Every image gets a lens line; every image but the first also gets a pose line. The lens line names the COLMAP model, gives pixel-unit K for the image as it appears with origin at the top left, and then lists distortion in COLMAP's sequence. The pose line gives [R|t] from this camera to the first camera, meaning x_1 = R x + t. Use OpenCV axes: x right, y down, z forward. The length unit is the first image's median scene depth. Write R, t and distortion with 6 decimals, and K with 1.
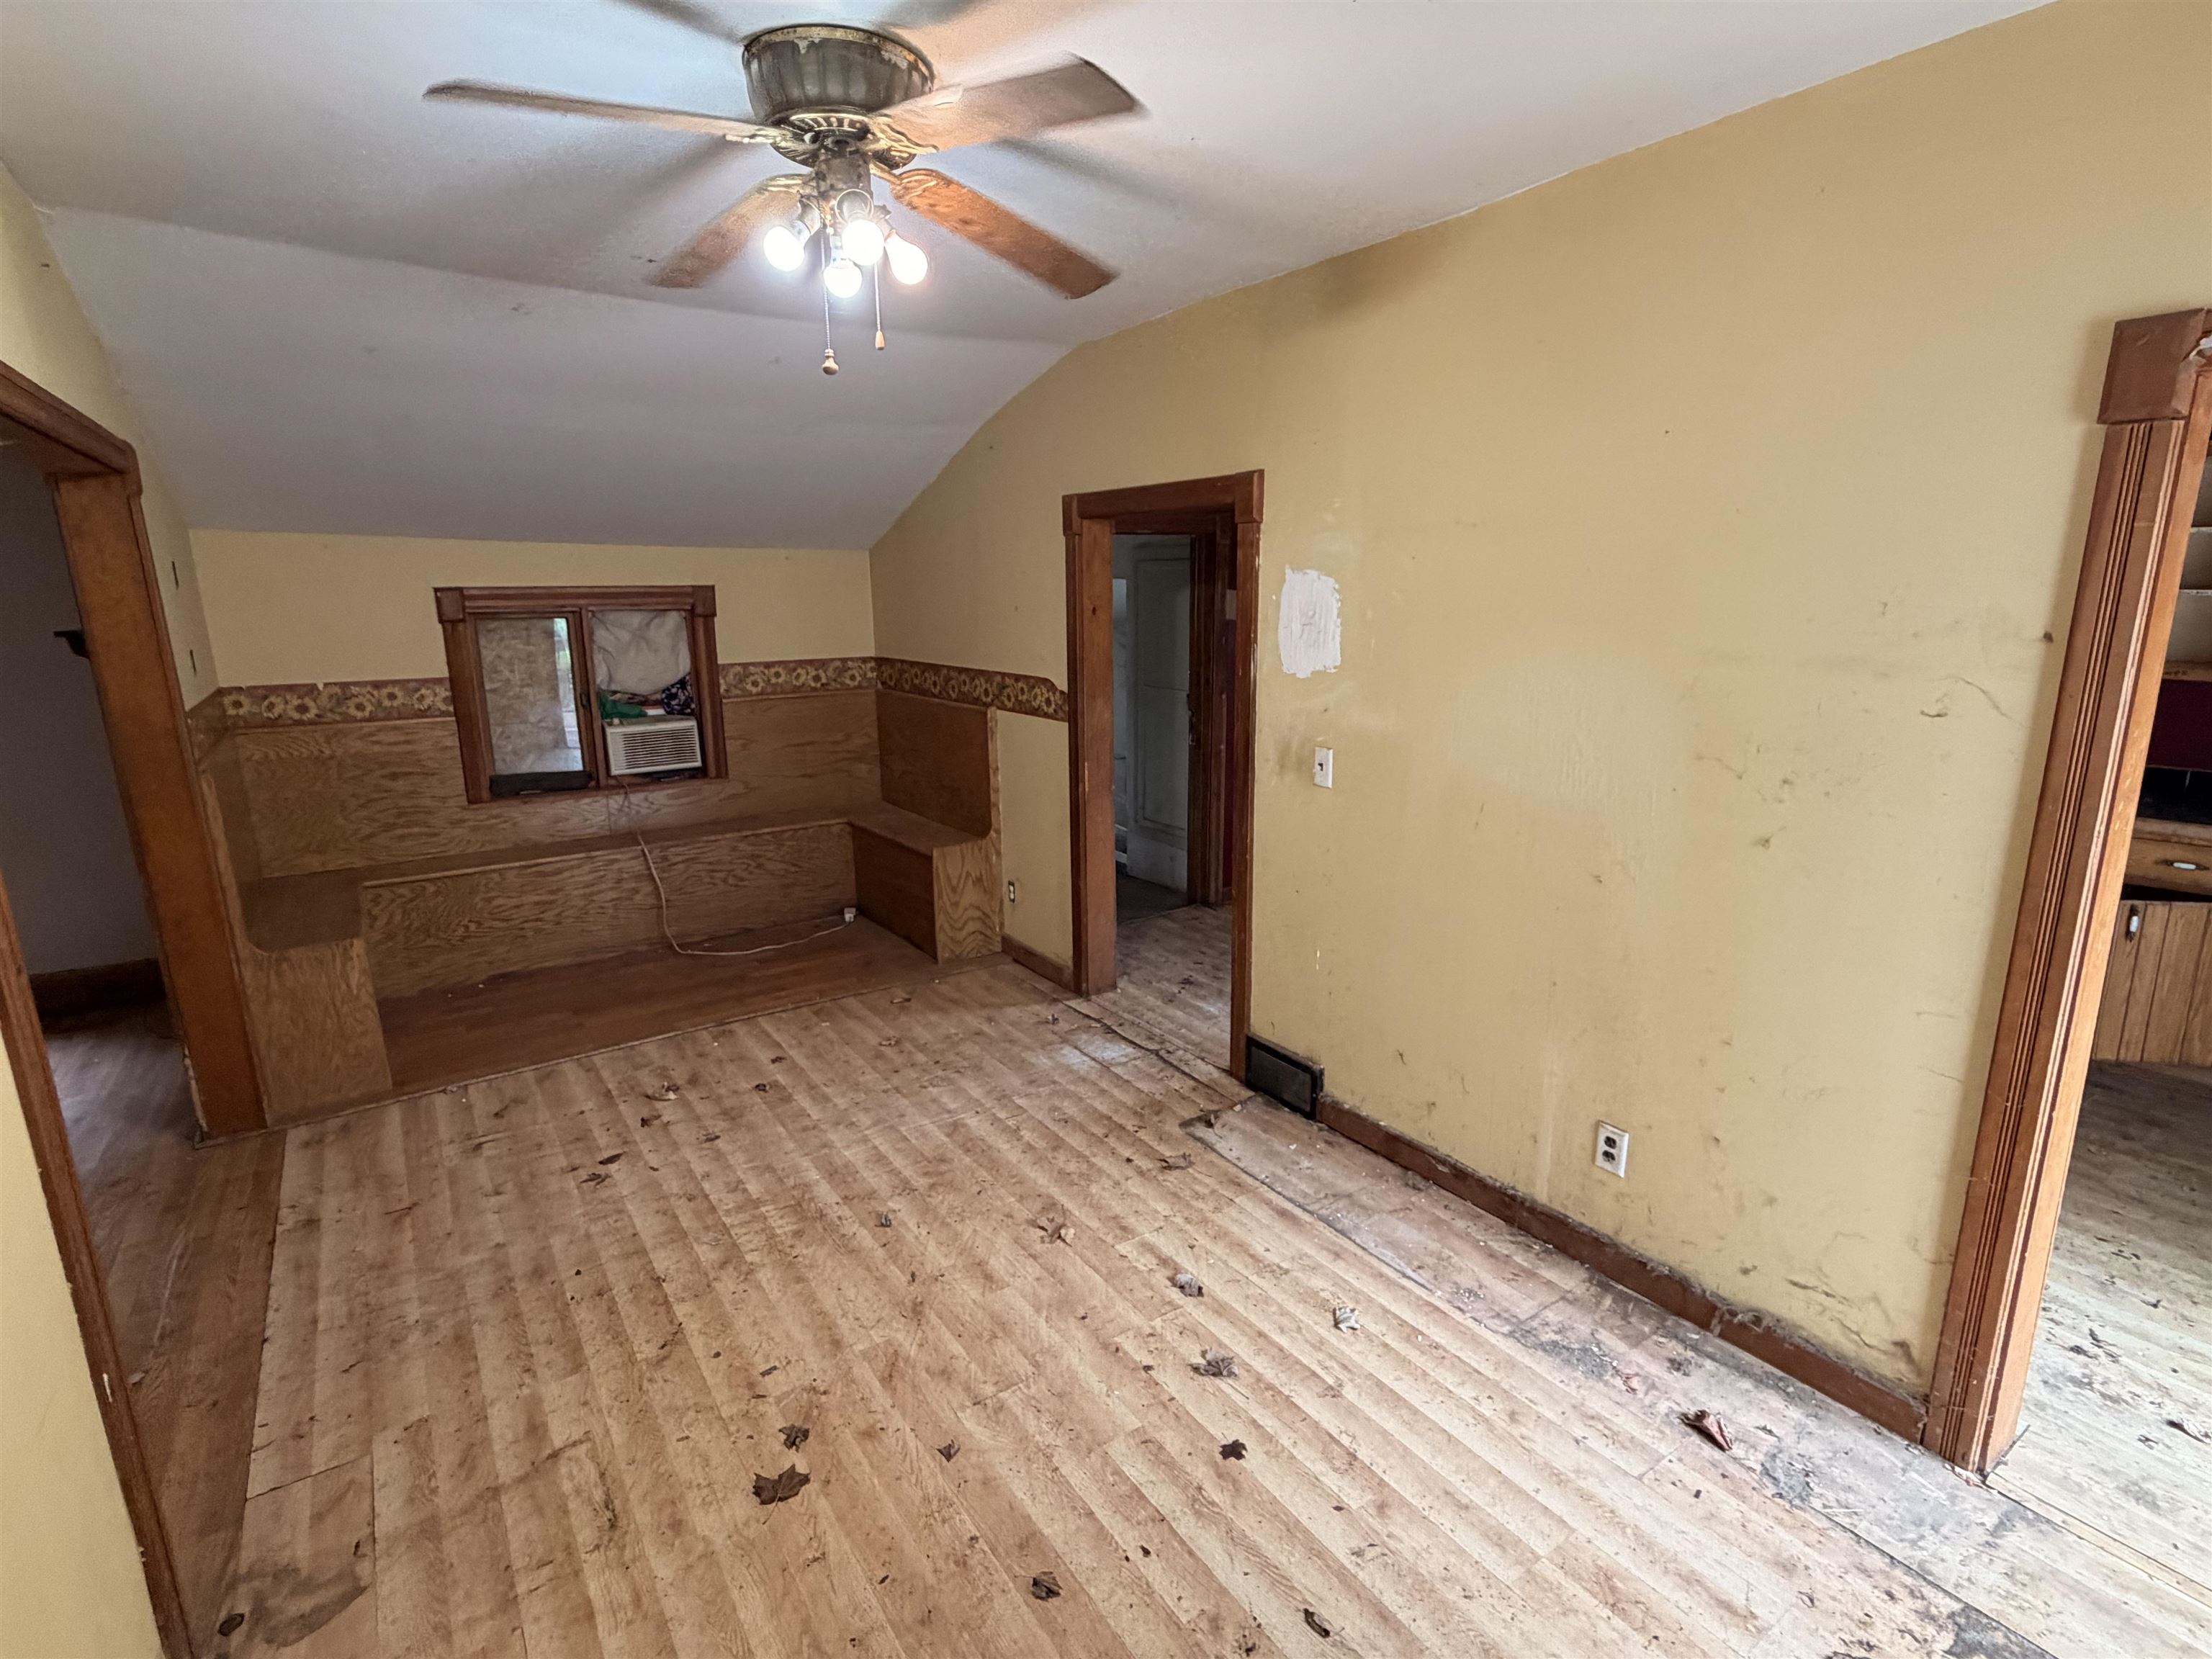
lens RADIAL K [[1097.8, 0, 1104.3], [0, 1097.8, 832.9], [0, 0, 1]] dist [0.002056, 0.000017]
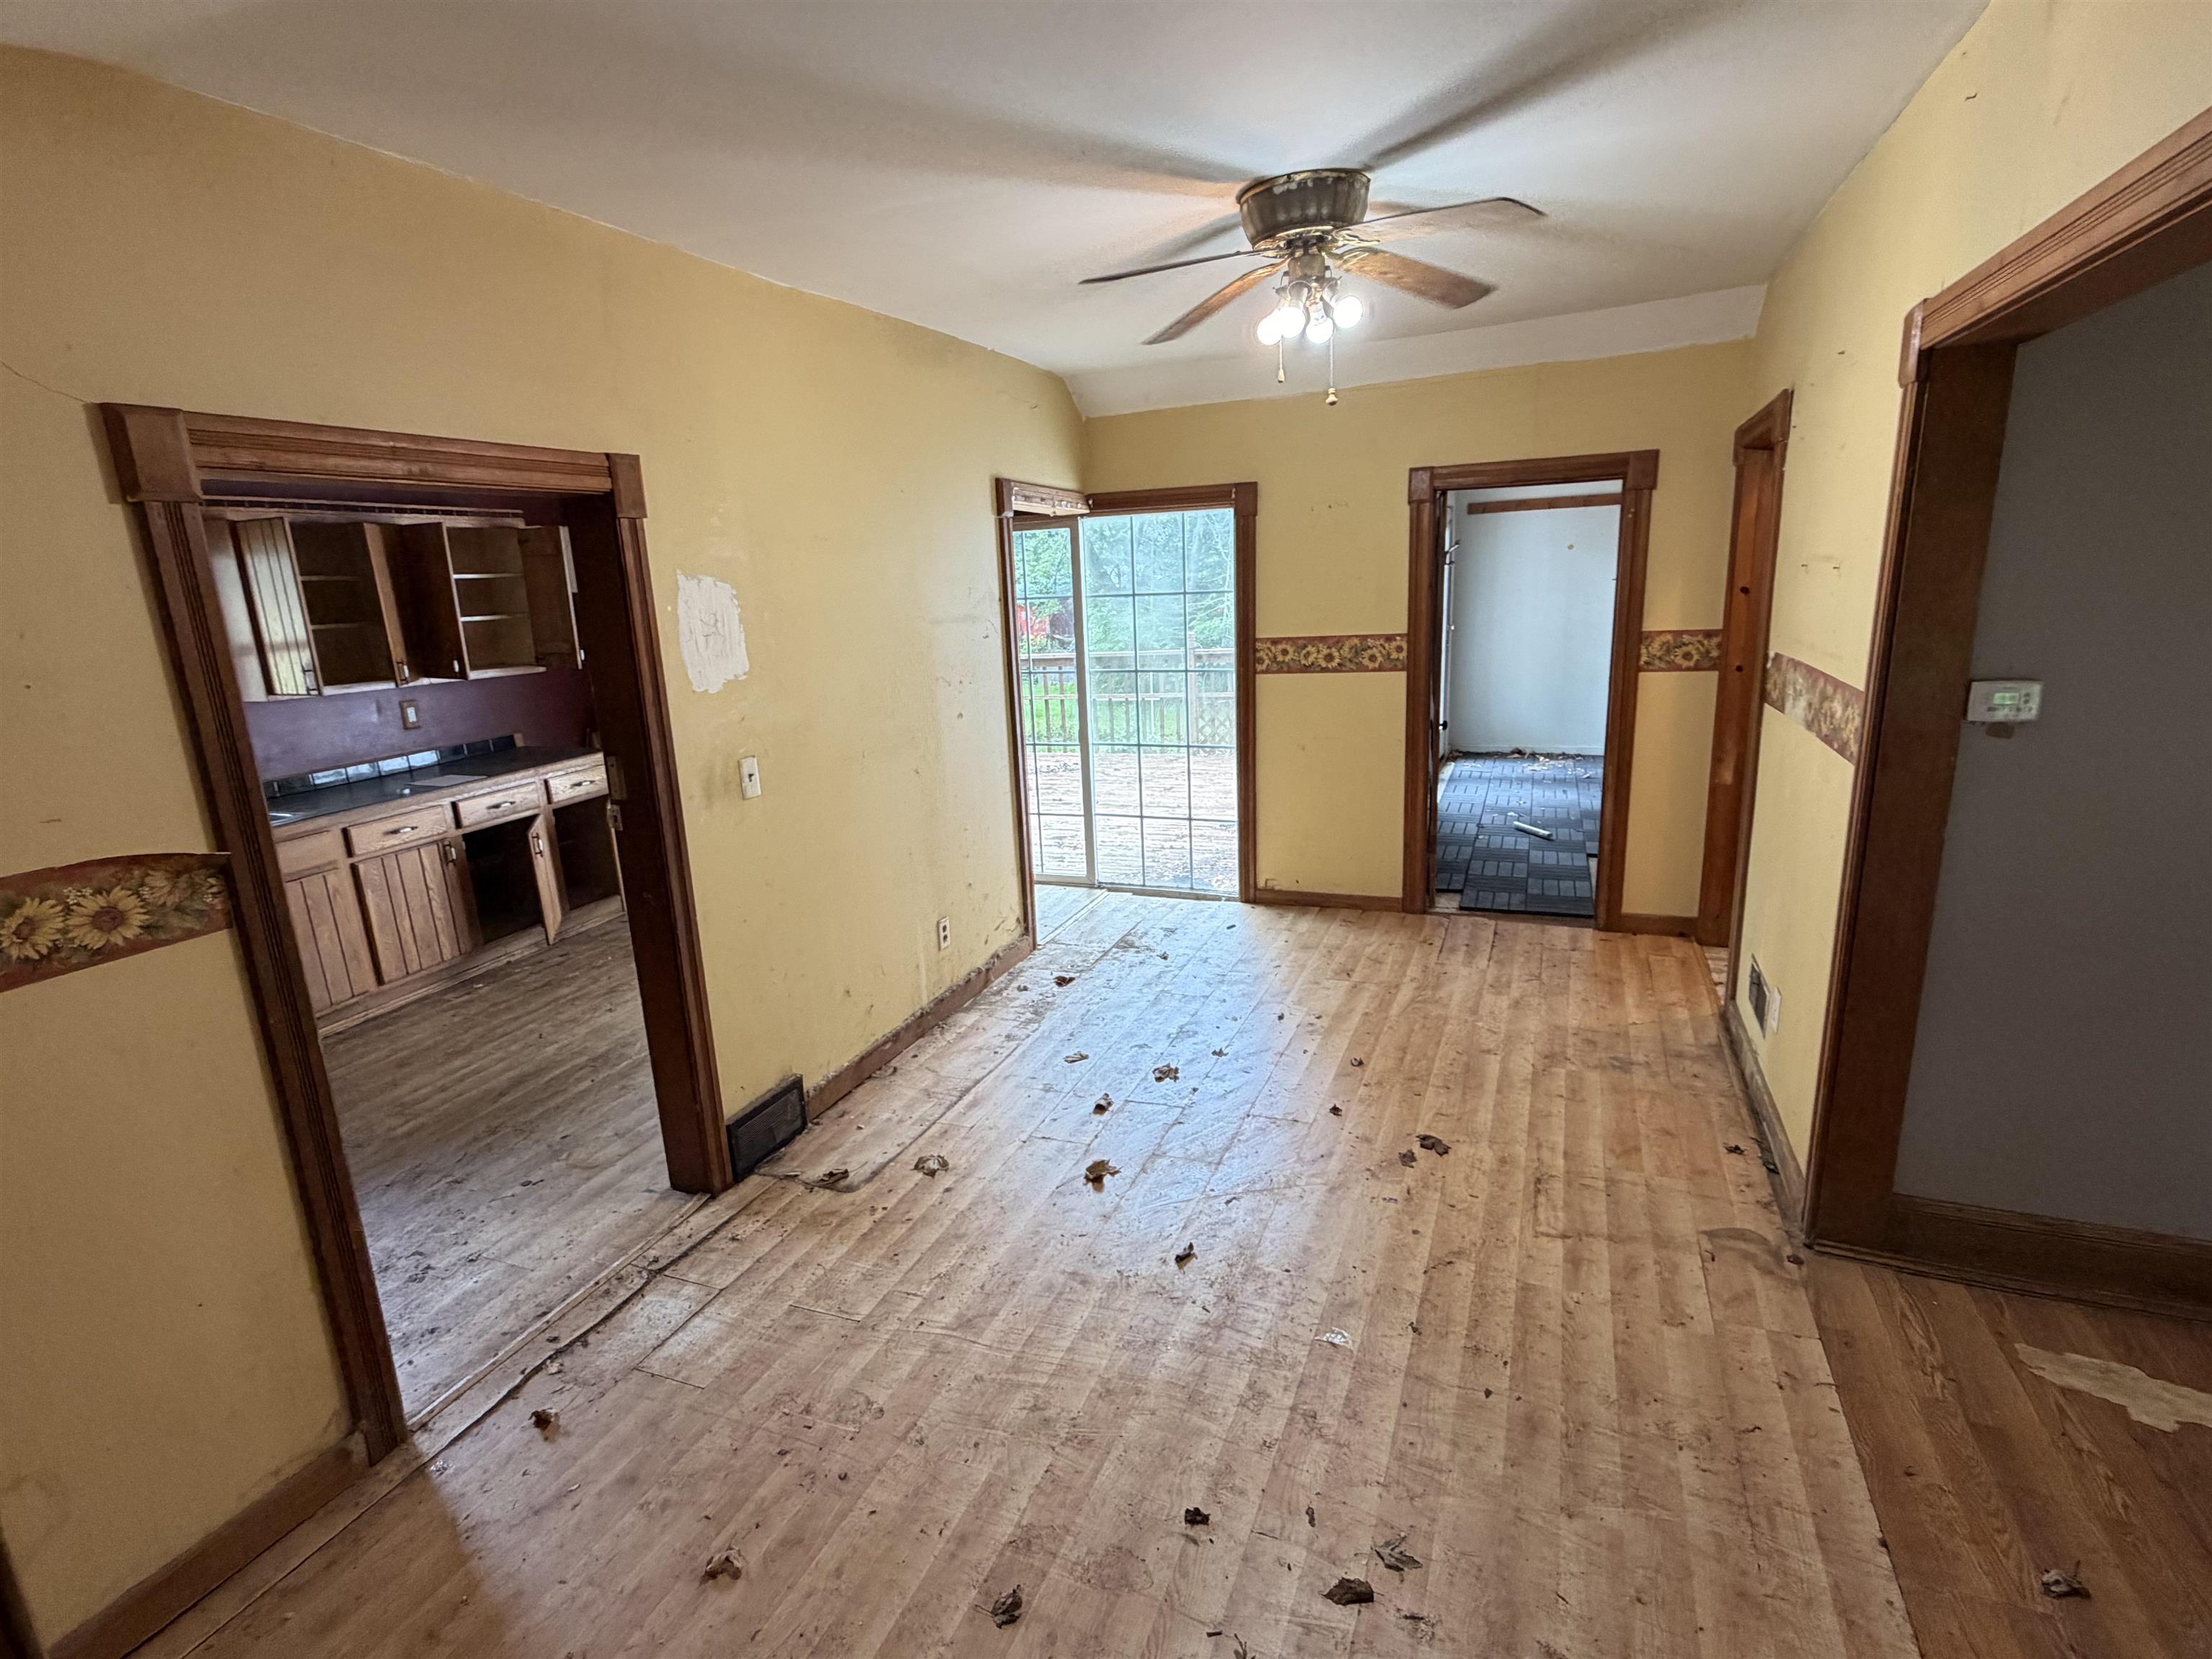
lens RADIAL K [[1097.8, 0, 1096.6], [0, 1097.8, 836.0], [0, 0, 1]] dist [0.002056, 0.000017]
pose [[-0.549443, -0.154629, 0.821098, -0.889271], [0.243775, 0.910302, 0.334551, -0.301495], [-0.799179, 0.383980, -0.462464, 1.397759]]
